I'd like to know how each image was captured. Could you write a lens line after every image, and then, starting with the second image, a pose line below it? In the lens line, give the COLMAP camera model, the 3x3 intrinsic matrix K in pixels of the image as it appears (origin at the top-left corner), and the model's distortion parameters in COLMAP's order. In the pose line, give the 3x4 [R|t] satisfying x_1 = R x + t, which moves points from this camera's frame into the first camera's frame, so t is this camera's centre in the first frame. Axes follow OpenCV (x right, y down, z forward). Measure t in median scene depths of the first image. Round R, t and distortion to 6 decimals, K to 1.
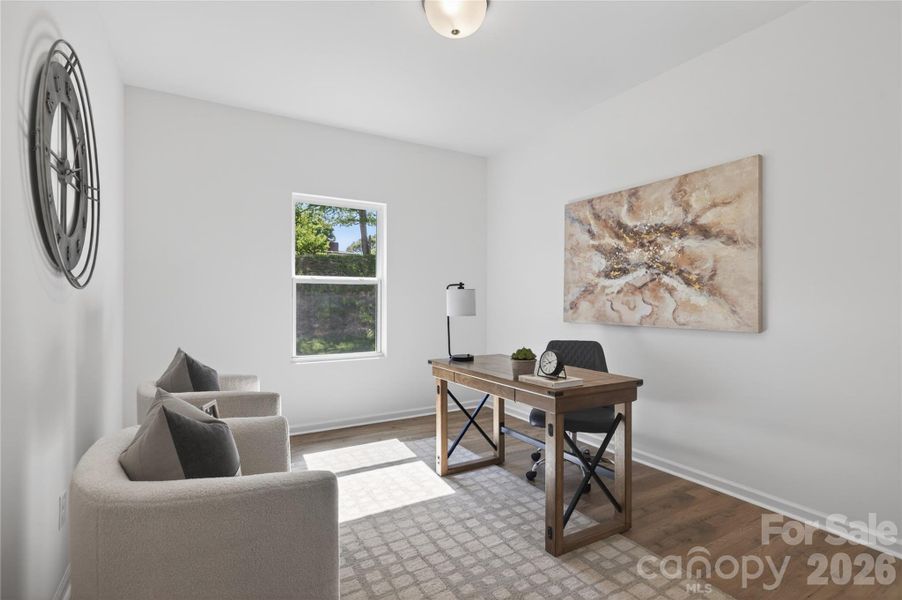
lens RADIAL K [[442.7, 0, 451.8], [0, 442.7, 300.2], [0, 0, 1]] dist [-0.006146, -0.000242]
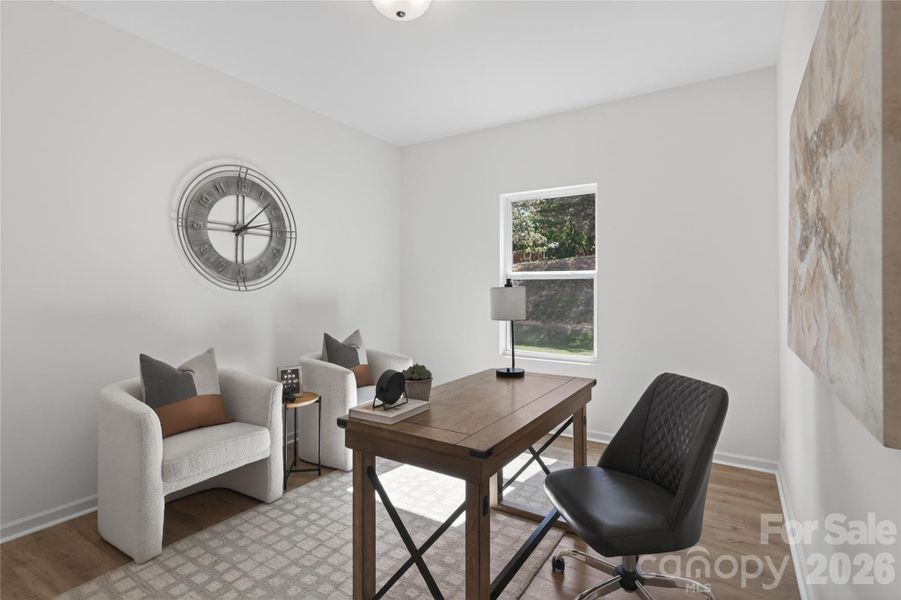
lens RADIAL K [[442.2, 0, 440.5], [0, 442.2, 279.1], [0, 0, 1]] dist [-0.006146, -0.000242]
pose [[0.446154, -0.022780, -0.894666, 0.980677], [-0.000064, 0.999675, -0.025485, -0.024622], [0.894956, 0.011428, 0.446008, 0.747442]]
